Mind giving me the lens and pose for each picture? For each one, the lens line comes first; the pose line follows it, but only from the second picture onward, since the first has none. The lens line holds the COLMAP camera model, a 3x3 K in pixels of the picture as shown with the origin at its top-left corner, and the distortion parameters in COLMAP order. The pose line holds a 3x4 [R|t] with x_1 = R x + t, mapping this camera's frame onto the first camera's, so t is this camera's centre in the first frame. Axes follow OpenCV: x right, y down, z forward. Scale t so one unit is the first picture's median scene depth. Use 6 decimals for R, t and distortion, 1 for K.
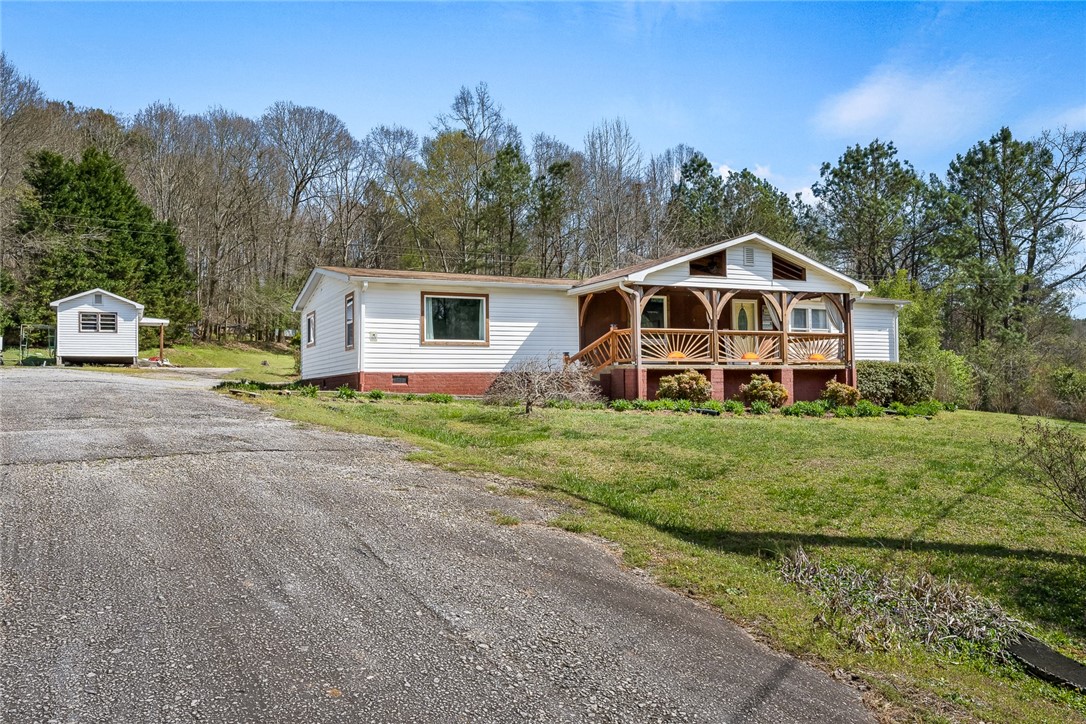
lens RADIAL K [[824.5, 0, 544.3], [0, 824.5, 374.8], [0, 0, 1]] dist [0.004798, -0.001812]
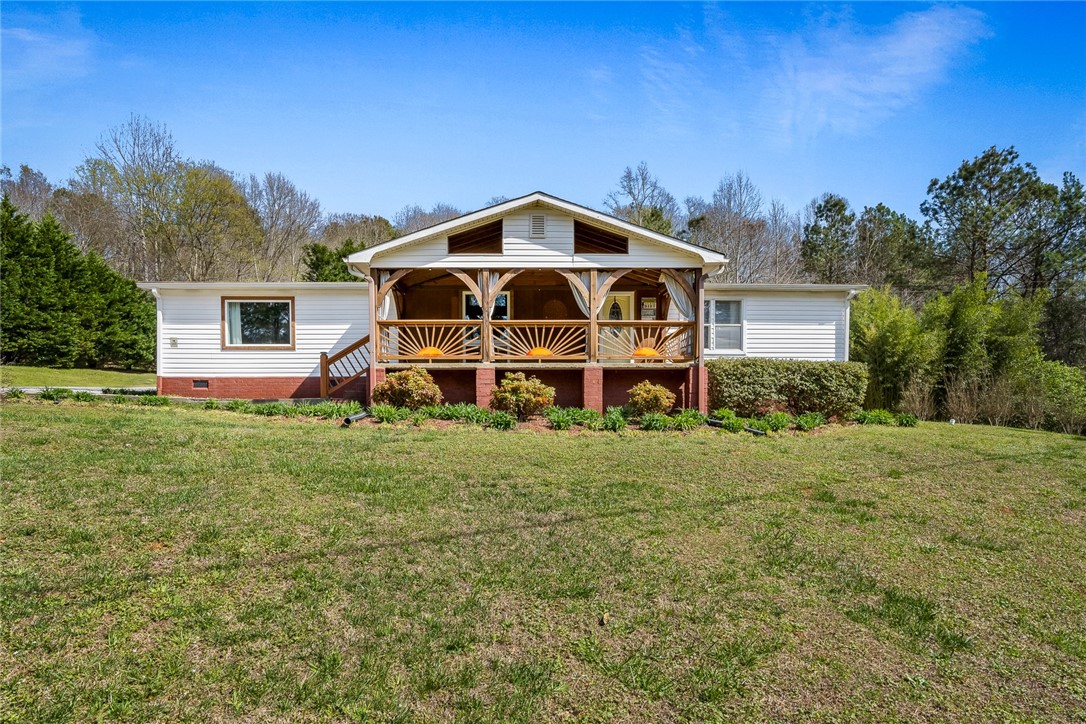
lens RADIAL K [[560.1, 0, 541.3], [0, 560.1, 434.6], [0, 0, 1]] dist [-0.004603, -0.000650]
pose [[0.927352, 0.024566, -0.373384, 0.405688], [0.001340, 0.997618, 0.068963, 0.017946], [0.374189, -0.064454, 0.925110, 0.431994]]
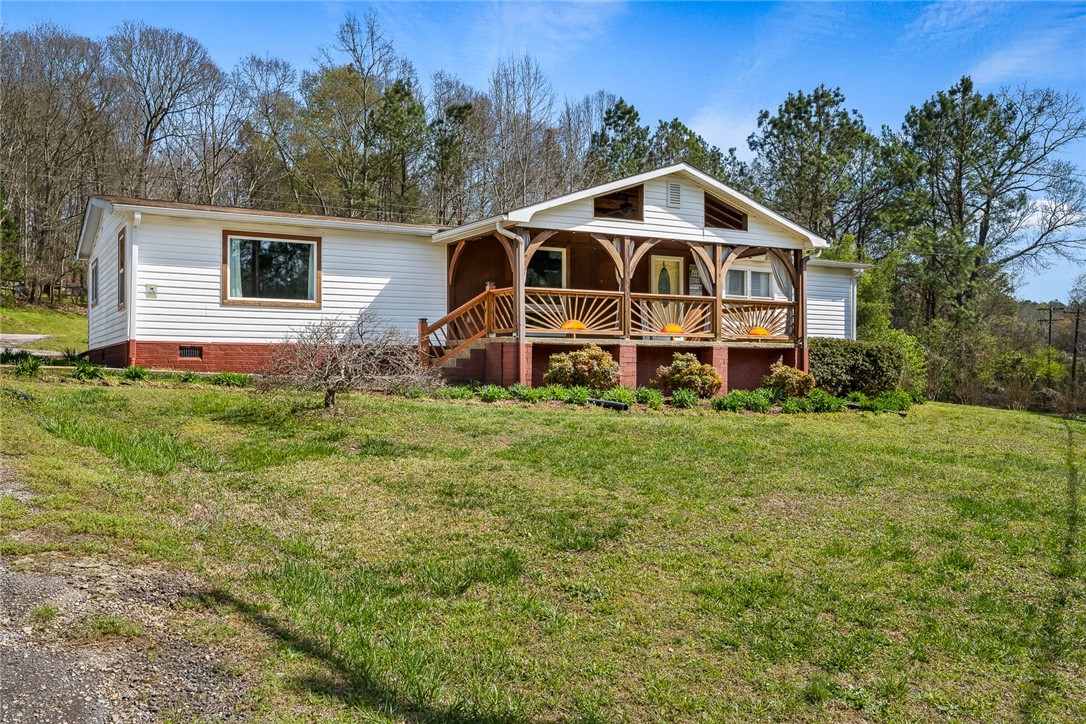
lens RADIAL K [[898.6, 0, 507.4], [0, 898.6, 378.6], [0, 0, 1]] dist [0.003344, 0.007899]
pose [[0.997936, 0.014737, 0.062502, 0.043722], [-0.016641, 0.999410, 0.030046, 0.000550], [-0.062023, -0.031025, 0.997592, 0.170495]]
